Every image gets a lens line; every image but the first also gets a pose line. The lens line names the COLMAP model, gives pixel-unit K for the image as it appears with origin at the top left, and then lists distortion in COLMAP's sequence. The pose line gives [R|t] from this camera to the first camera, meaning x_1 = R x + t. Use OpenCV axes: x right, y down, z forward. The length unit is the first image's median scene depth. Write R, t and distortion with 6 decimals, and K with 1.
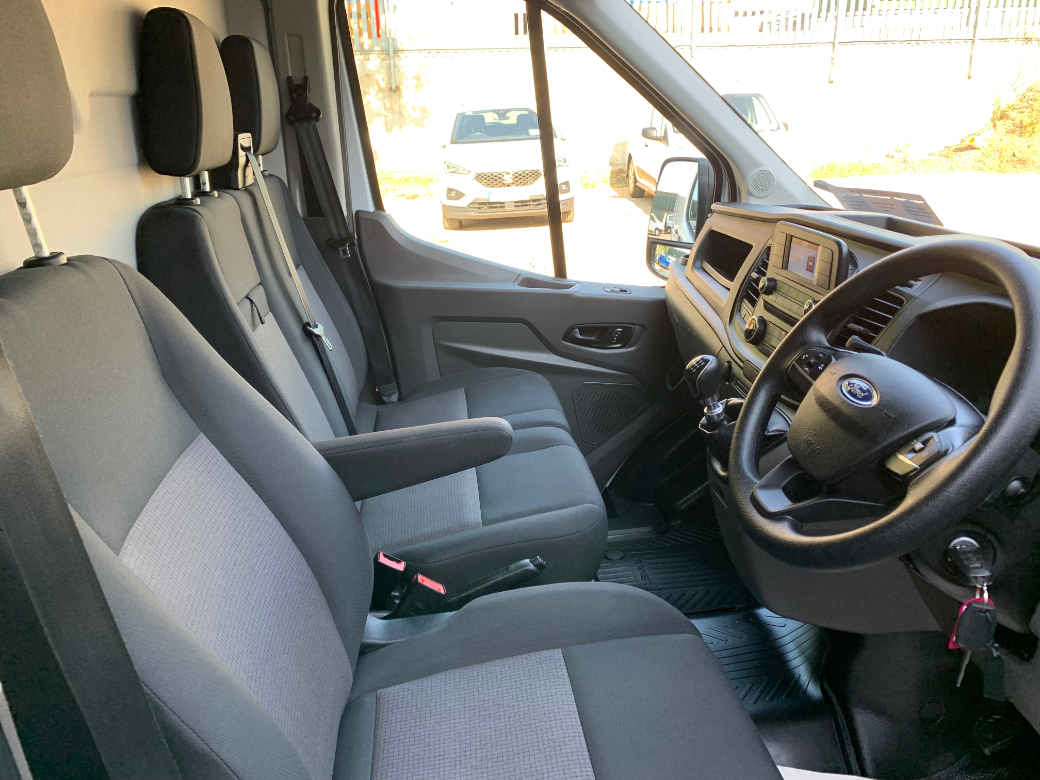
lens RADIAL K [[776.1, 0, 519.5], [0, 776.1, 388.6], [0, 0, 1]] dist [0.040143, -0.027336]
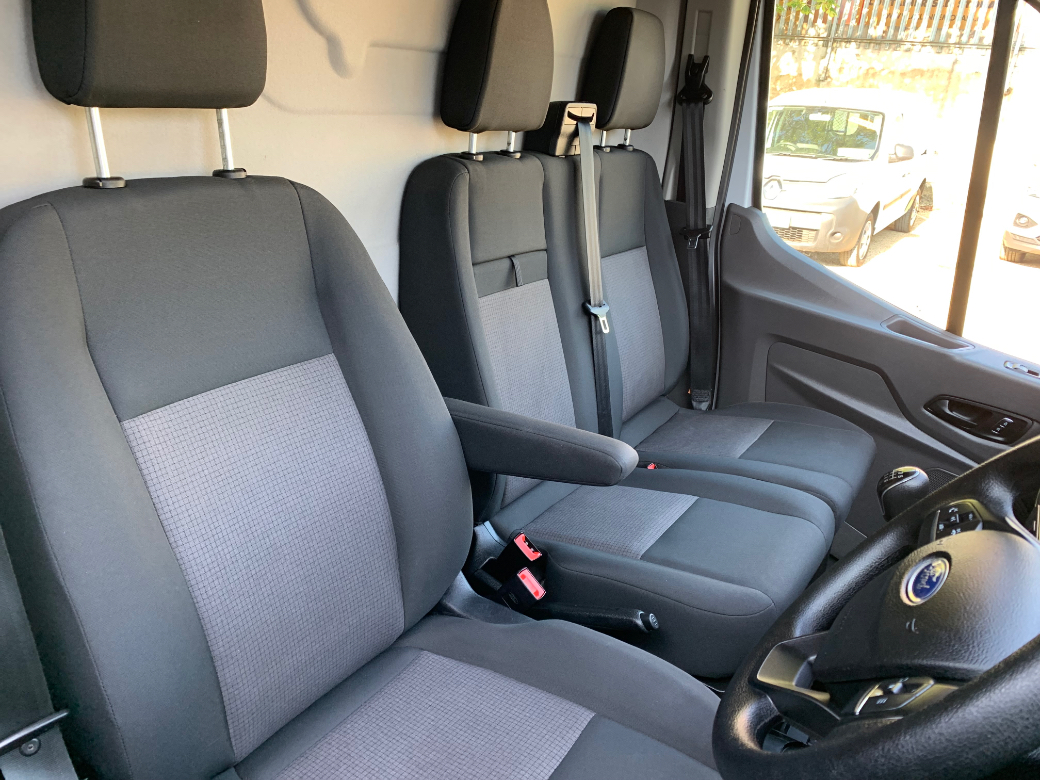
lens RADIAL K [[776.1, 0, 518.7], [0, 776.1, 394.0], [0, 0, 1]] dist [0.040143, -0.027336]
pose [[0.767441, 0.320567, -0.555221, 0.187497], [-0.309068, 0.943731, 0.117678, -0.043983], [0.561703, 0.081290, 0.823335, 0.103244]]
